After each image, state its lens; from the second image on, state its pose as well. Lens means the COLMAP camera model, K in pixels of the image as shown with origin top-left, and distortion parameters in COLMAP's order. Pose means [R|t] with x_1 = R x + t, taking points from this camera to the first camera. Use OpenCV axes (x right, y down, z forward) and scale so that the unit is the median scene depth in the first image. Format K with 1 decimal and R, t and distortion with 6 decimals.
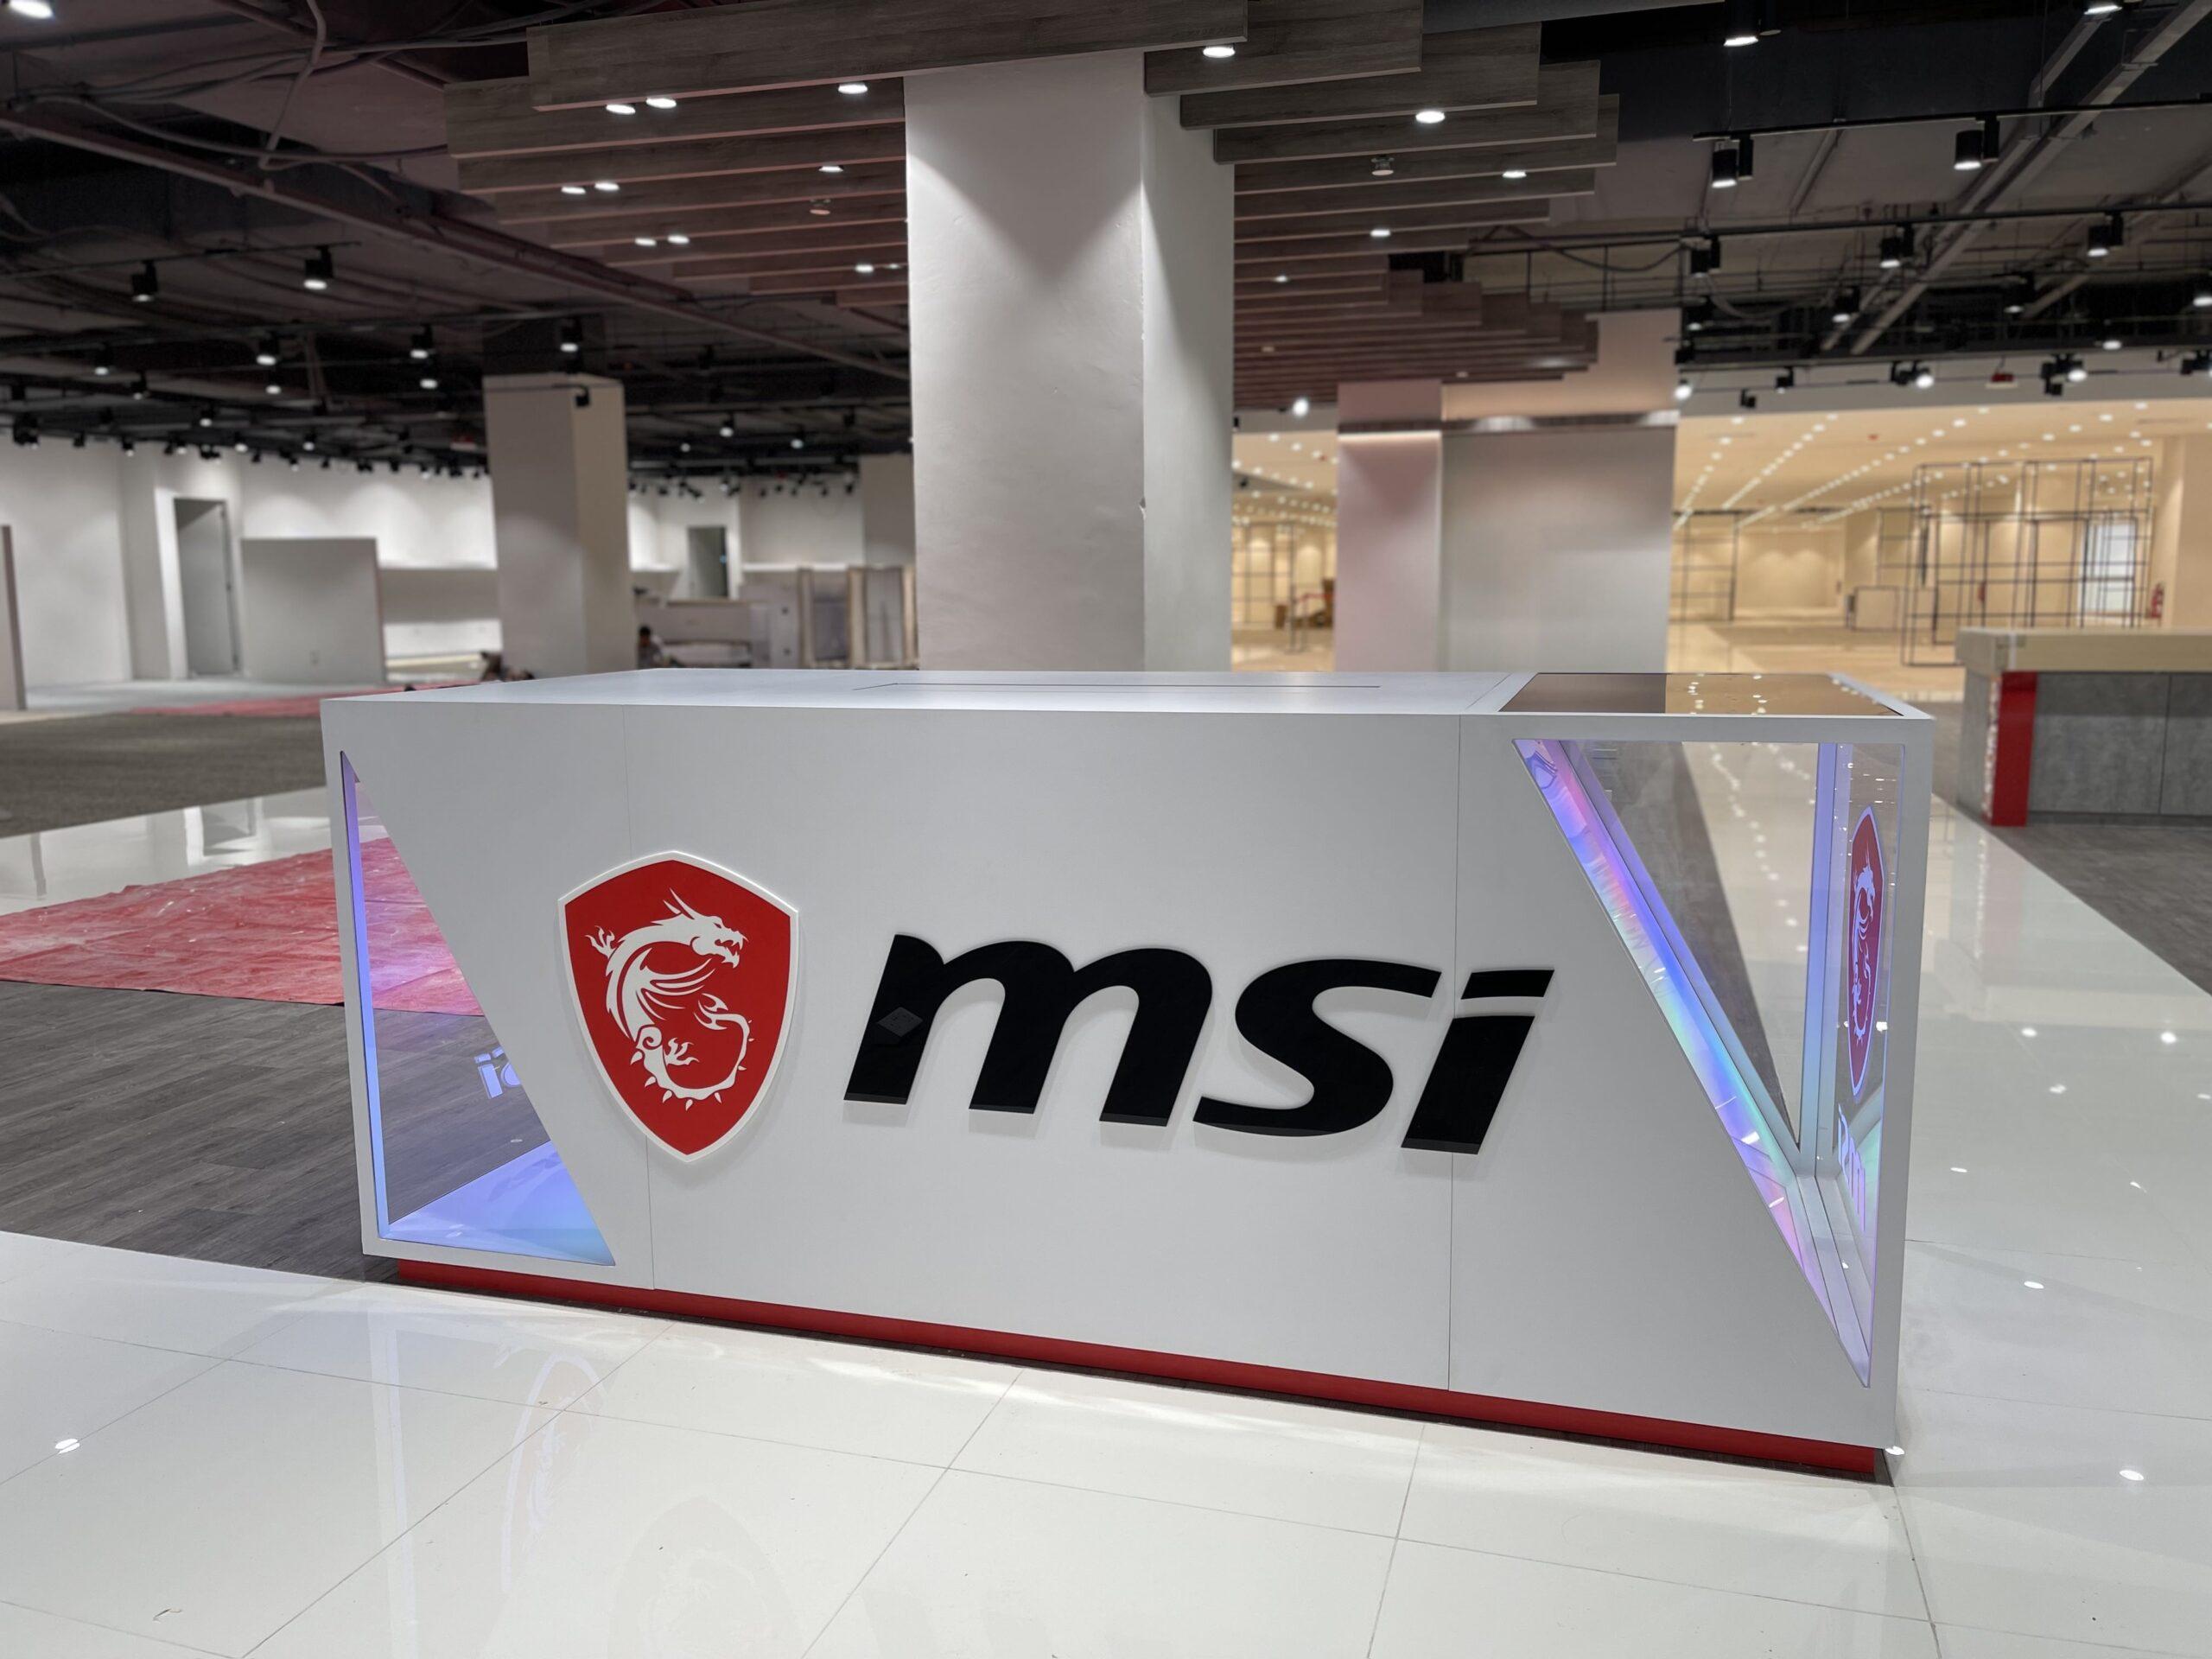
lens RADIAL K [[1679.8, 0, 1110.6], [0, 1679.8, 830.9], [0, 0, 1]] dist [0.055629, -0.074011]
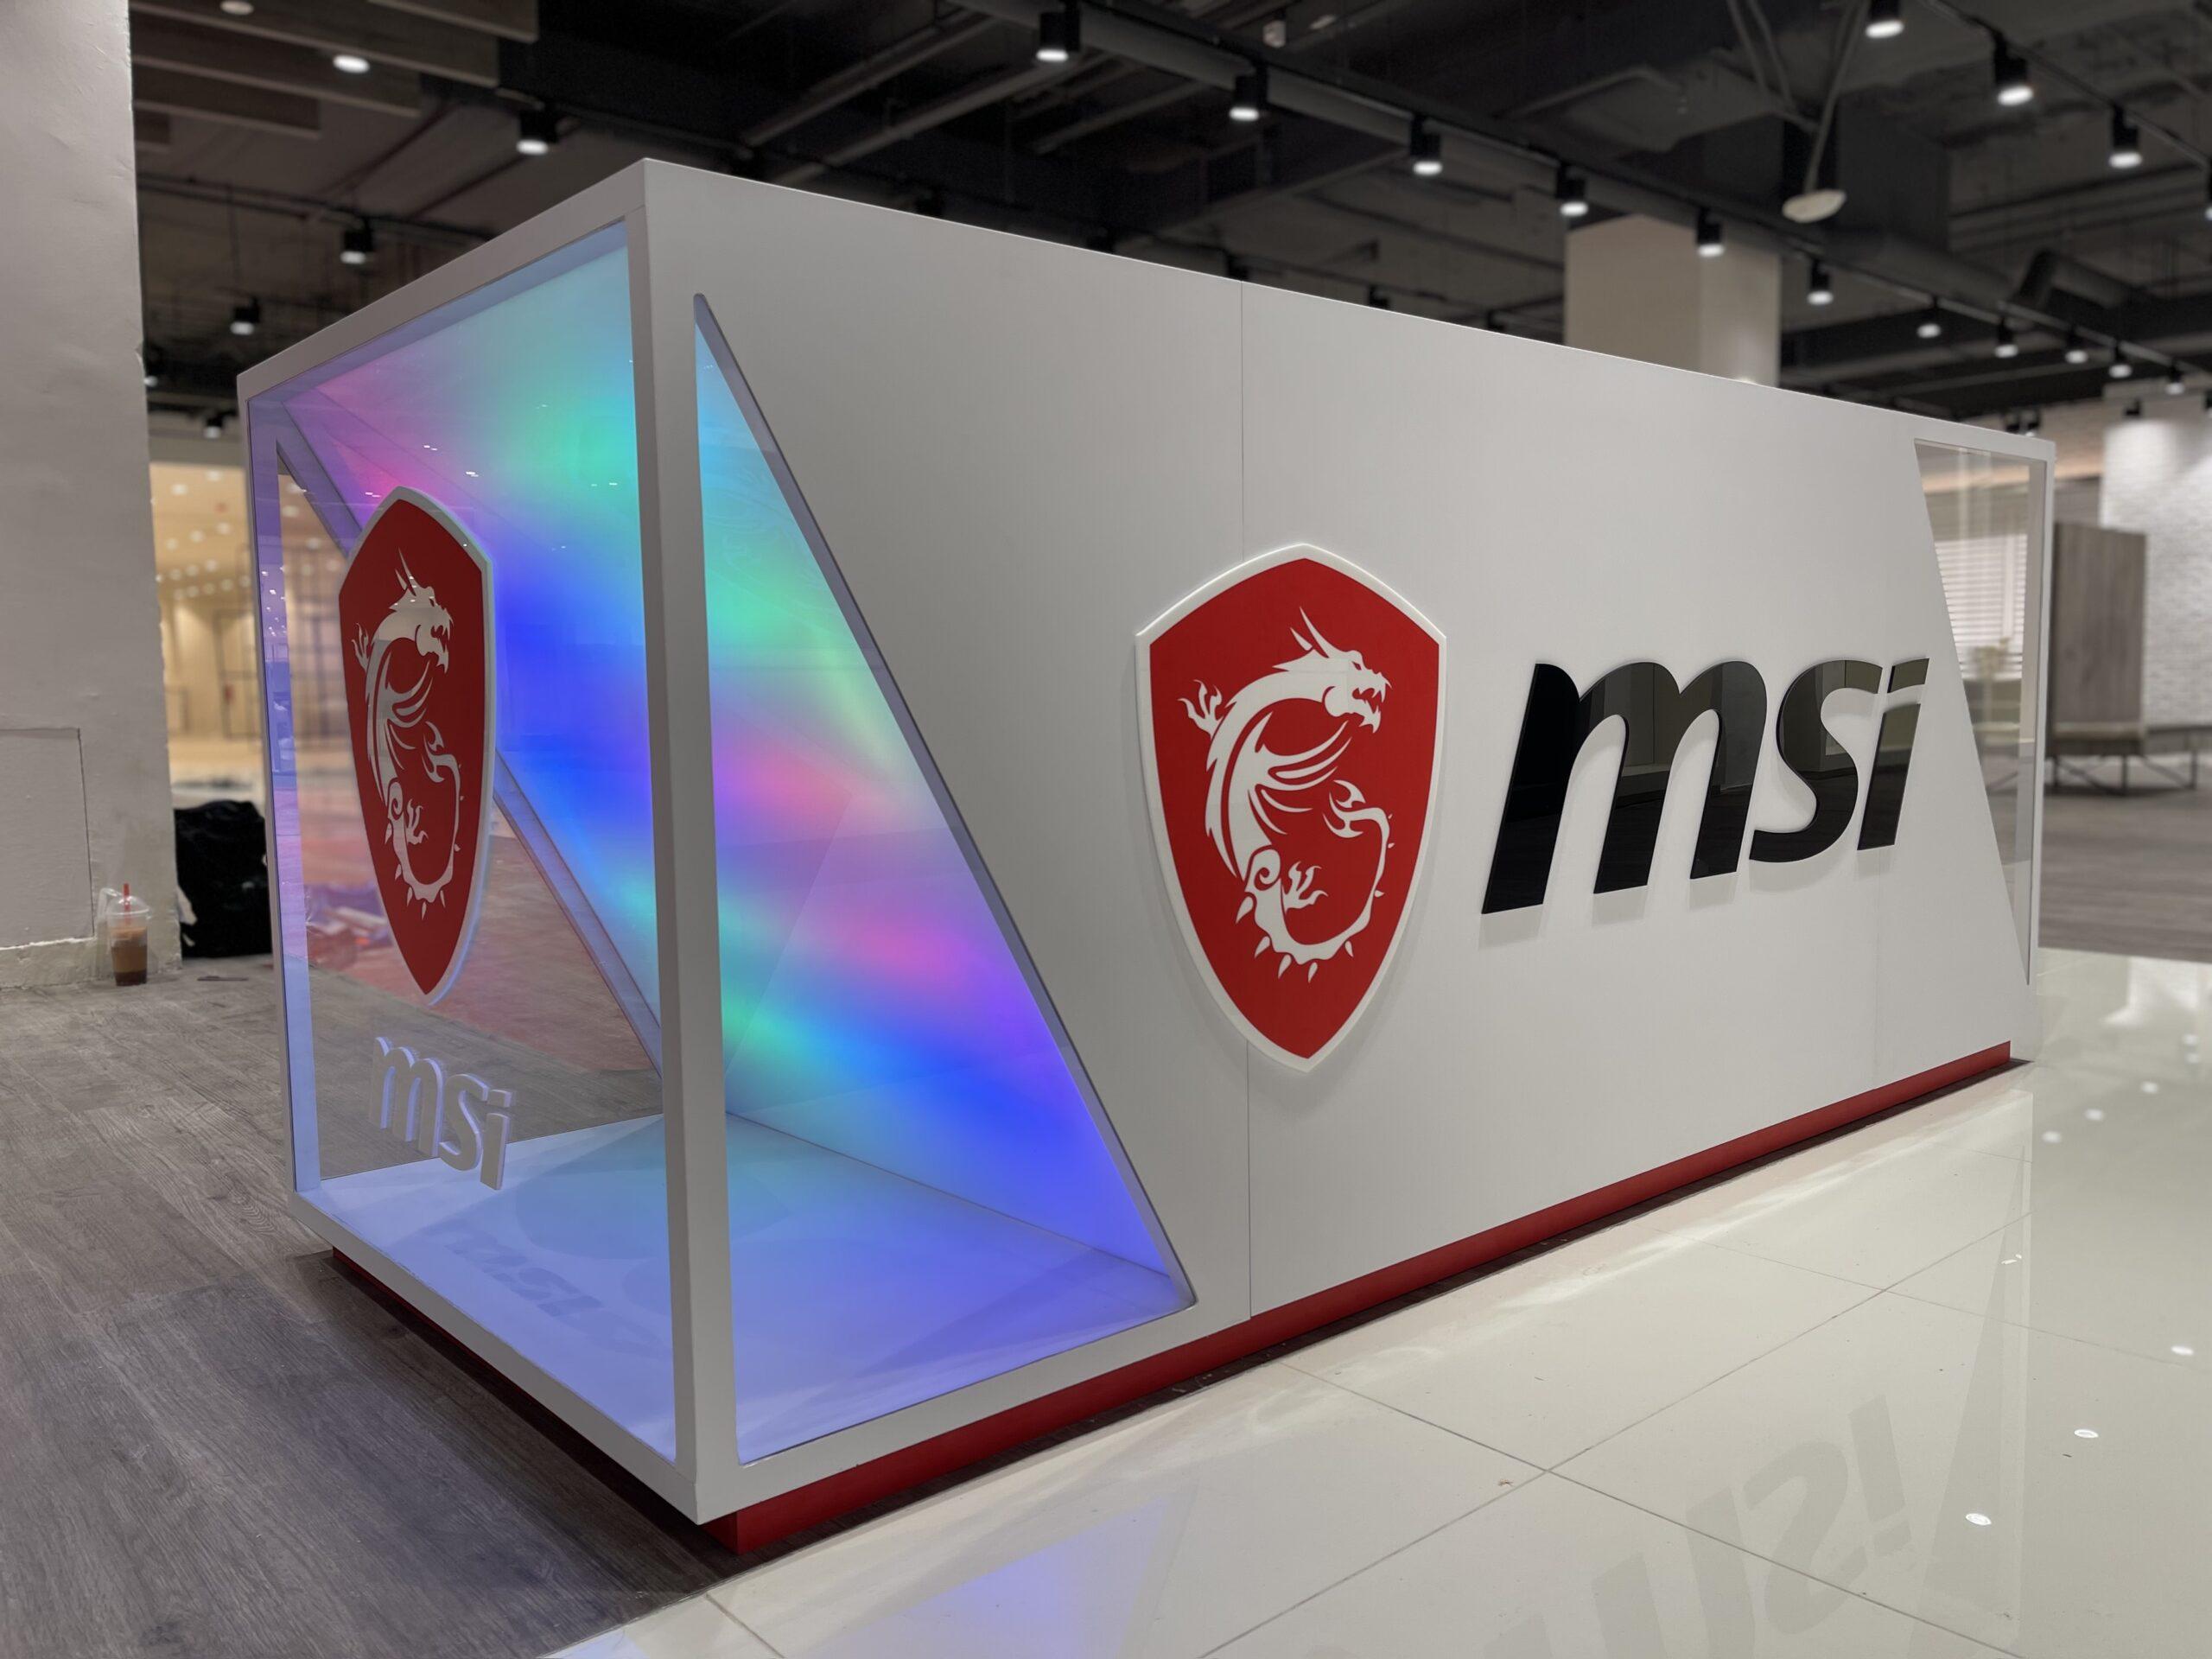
lens RADIAL K [[1679.8, 0, 1120.3], [0, 1679.8, 821.0], [0, 0, 1]] dist [0.055629, -0.074011]
pose [[0.525790, -0.067136, 0.847961, -0.796337], [0.133476, 0.991043, -0.004299, 0.102004], [-0.840077, 0.115443, 0.530041, 0.732768]]
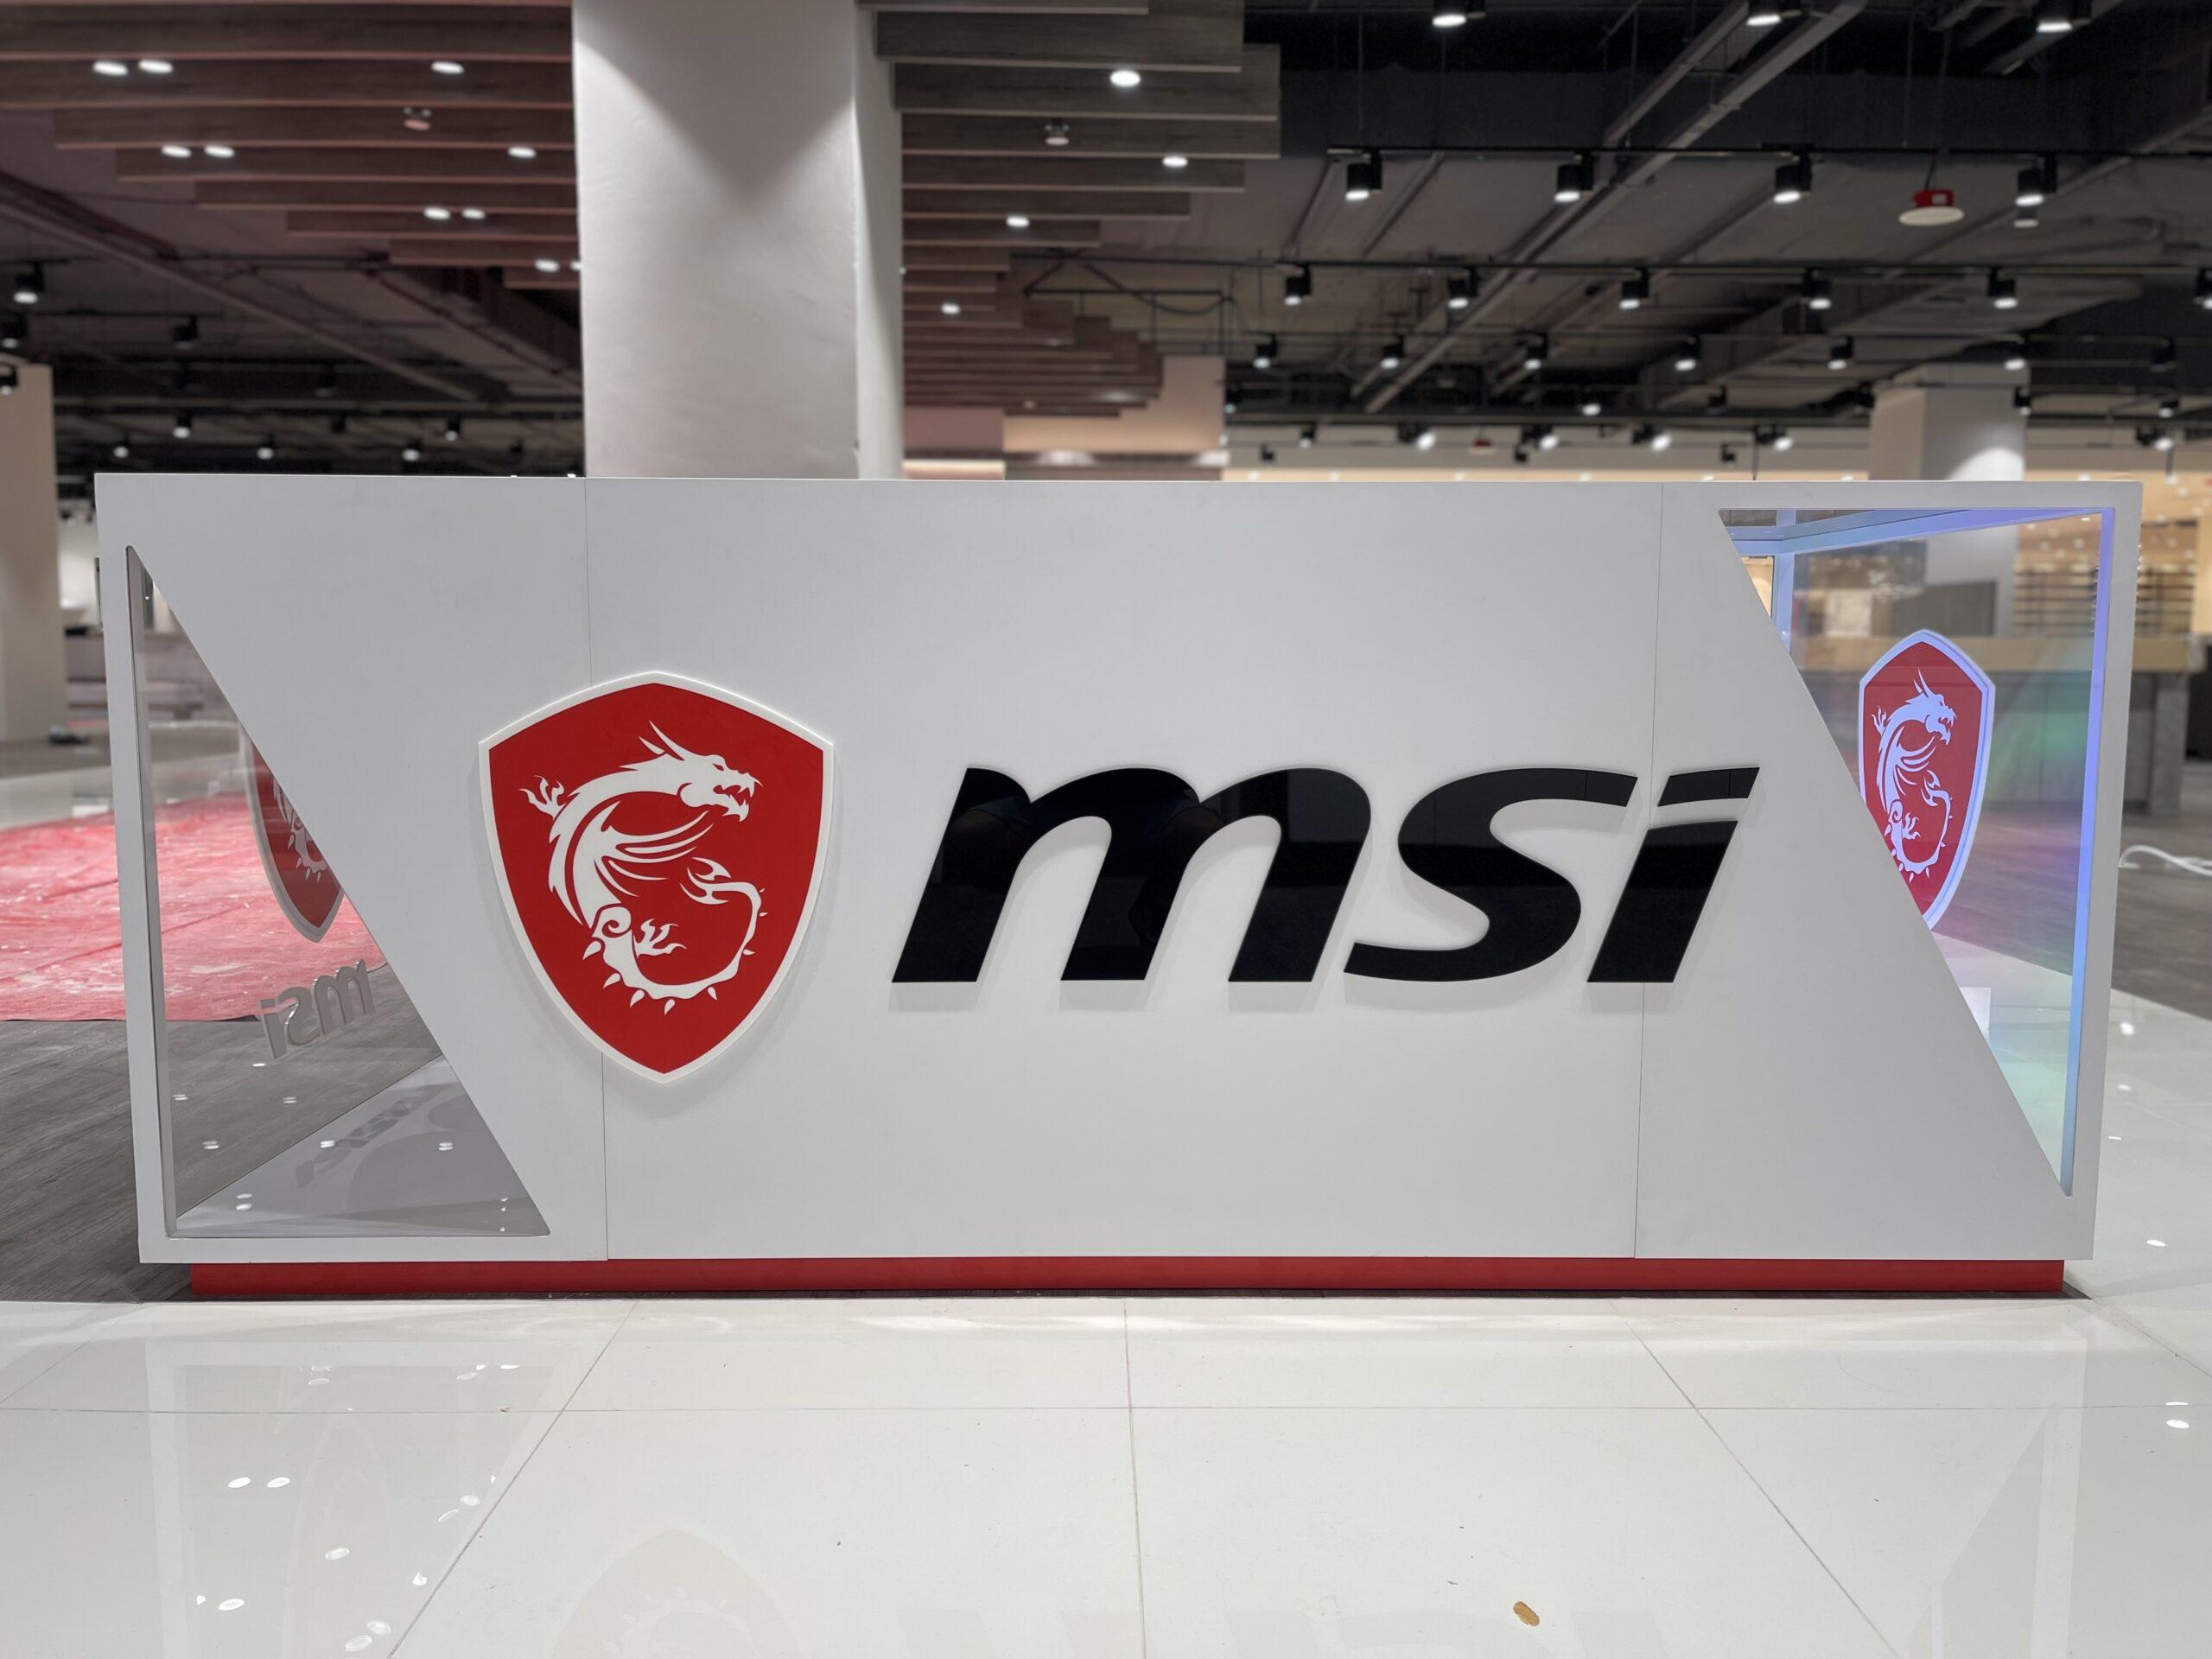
lens RADIAL K [[1679.8, 0, 1109.3], [0, 1679.8, 830.0], [0, 0, 1]] dist [0.055629, -0.074011]
pose [[0.952360, -0.017929, 0.304448, -0.291965], [0.030905, 0.998805, -0.037855, 0.117375], [-0.303405, 0.045460, 0.951777, 0.204632]]
